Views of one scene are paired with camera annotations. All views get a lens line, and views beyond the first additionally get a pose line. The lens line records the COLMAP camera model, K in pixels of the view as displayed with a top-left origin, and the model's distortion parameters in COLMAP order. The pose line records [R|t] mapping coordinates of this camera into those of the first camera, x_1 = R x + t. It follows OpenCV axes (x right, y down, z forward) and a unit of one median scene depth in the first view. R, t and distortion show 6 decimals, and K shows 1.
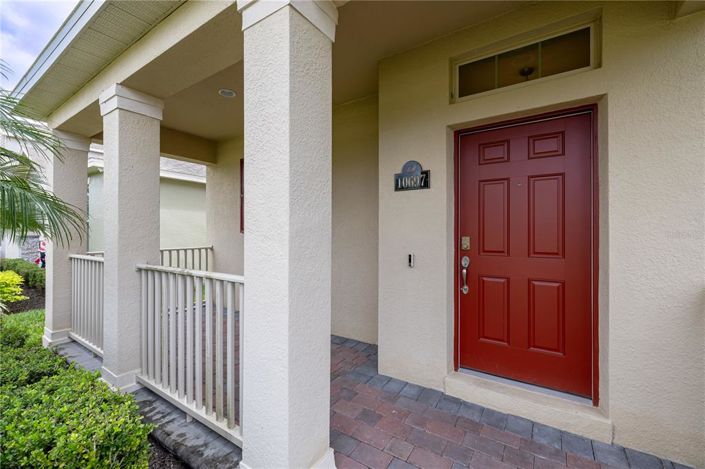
lens RADIAL K [[290.8, 0, 352.5], [0, 290.8, 234.5], [0, 0, 1]] dist [0.000326, 0.000049]
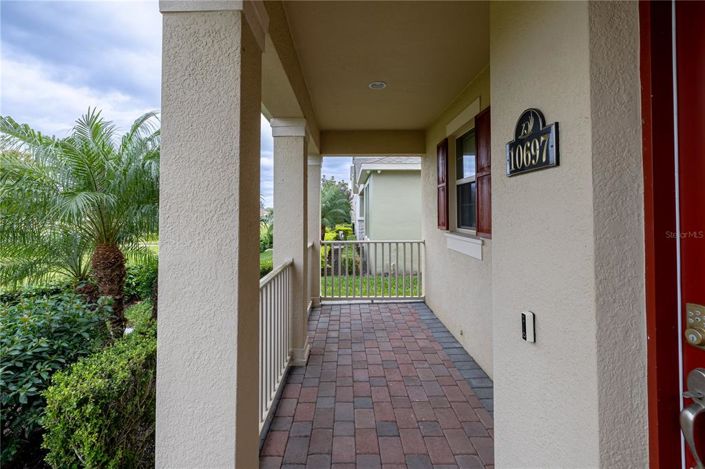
lens RADIAL K [[306.9, 0, 351.3], [0, 306.9, 206.2], [0, 0, 1]] dist [-0.000521, -0.000048]
pose [[0.550546, -0.018856, -0.834592, 0.436816], [-0.006248, 0.999624, -0.026706, -0.082205], [0.834781, 0.019918, 0.550221, 0.480658]]
